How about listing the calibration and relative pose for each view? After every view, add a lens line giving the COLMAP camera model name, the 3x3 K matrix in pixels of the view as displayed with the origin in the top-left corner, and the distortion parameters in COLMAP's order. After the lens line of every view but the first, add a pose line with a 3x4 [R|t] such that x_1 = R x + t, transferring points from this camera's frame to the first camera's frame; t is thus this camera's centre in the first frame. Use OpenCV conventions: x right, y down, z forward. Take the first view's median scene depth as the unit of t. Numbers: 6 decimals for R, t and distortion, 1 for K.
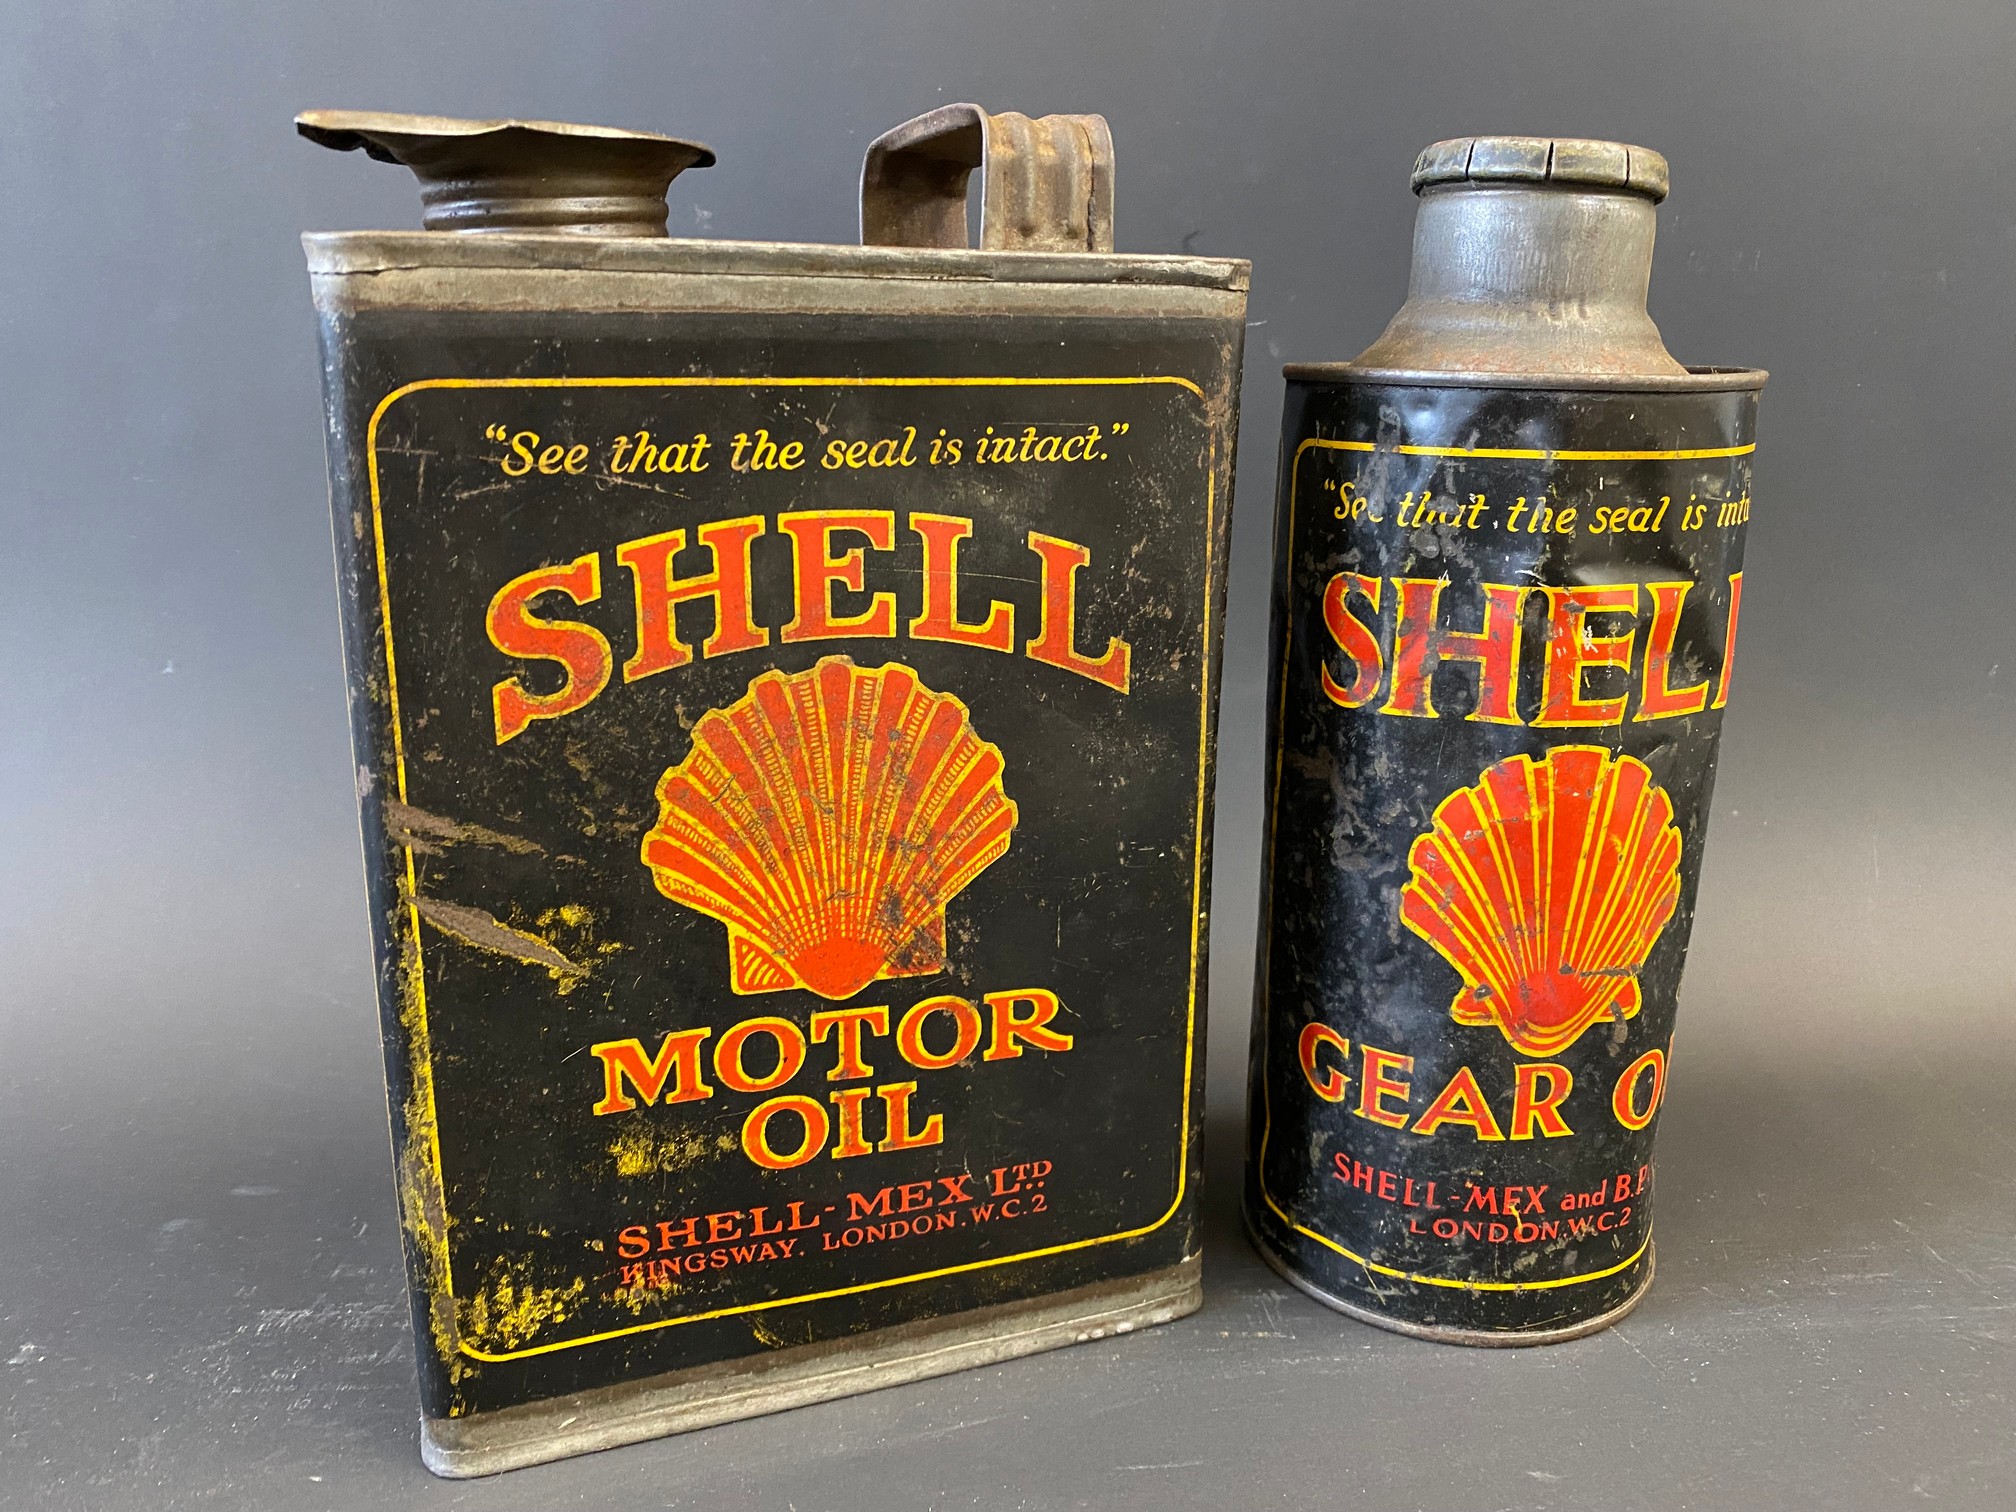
lens RADIAL K [[1553.7, 0, 1008.0], [0, 1553.7, 756.0], [0, 0, 1]] dist [0.098026, -0.235487]
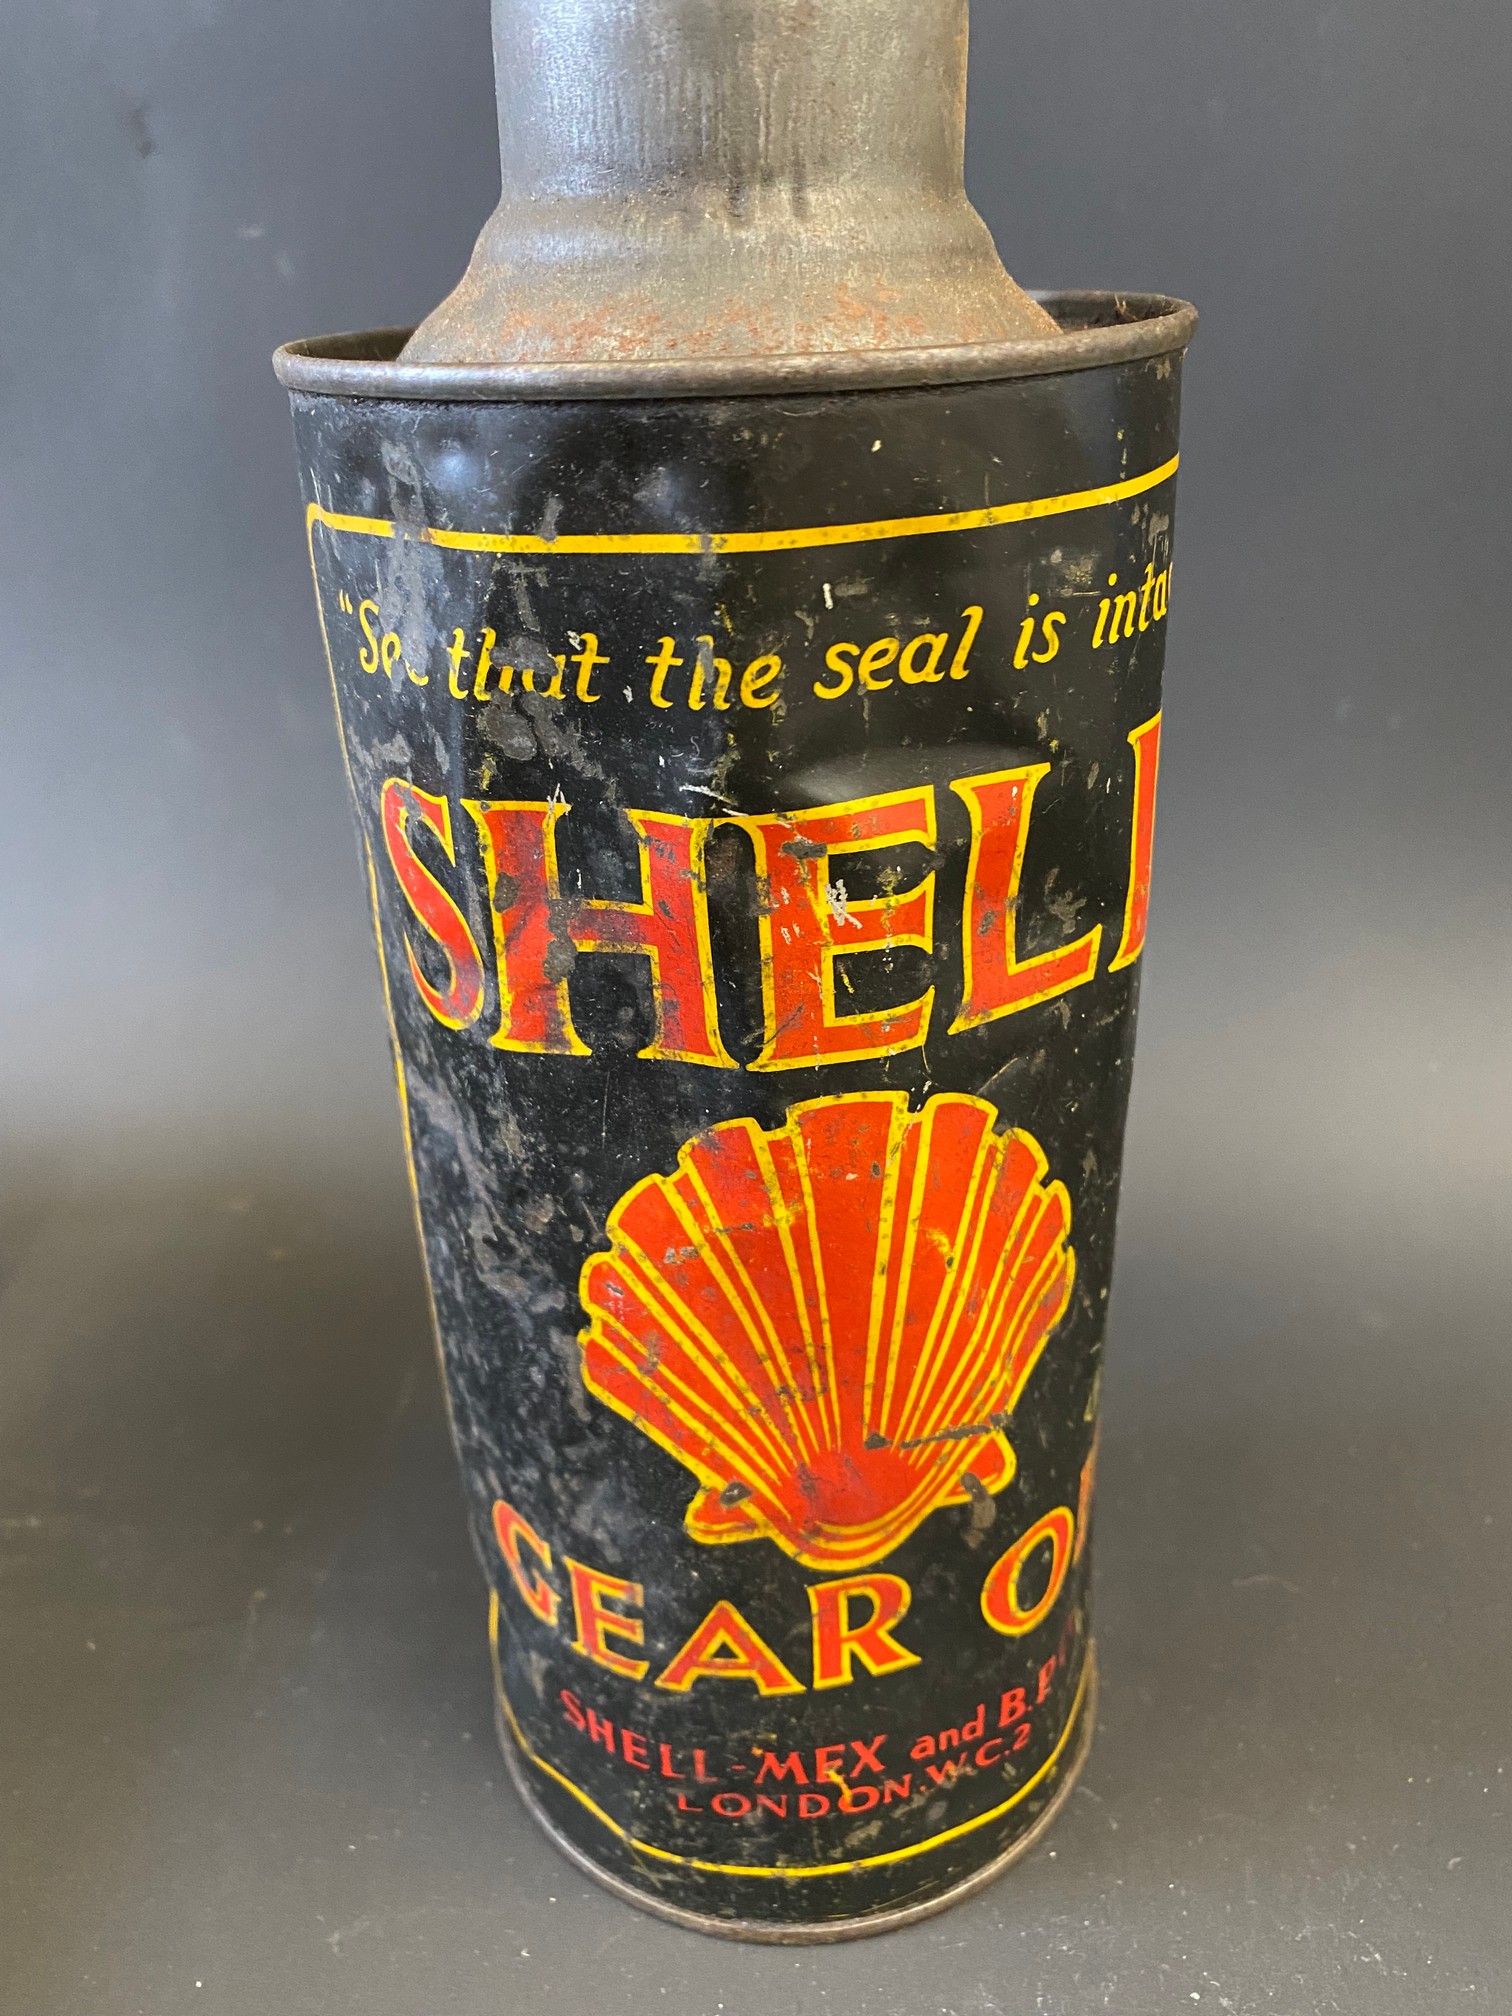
lens RADIAL K [[1553.7, 0, 756.0], [0, 1553.7, 1008.0], [0, 0, 1]] dist [0.098026, -0.235487]
pose [[0.994516, -0.088323, 0.056001, 0.299594], [0.075404, 0.976639, 0.201221, -0.139732], [-0.072465, -0.195894, 0.977944, 0.482660]]
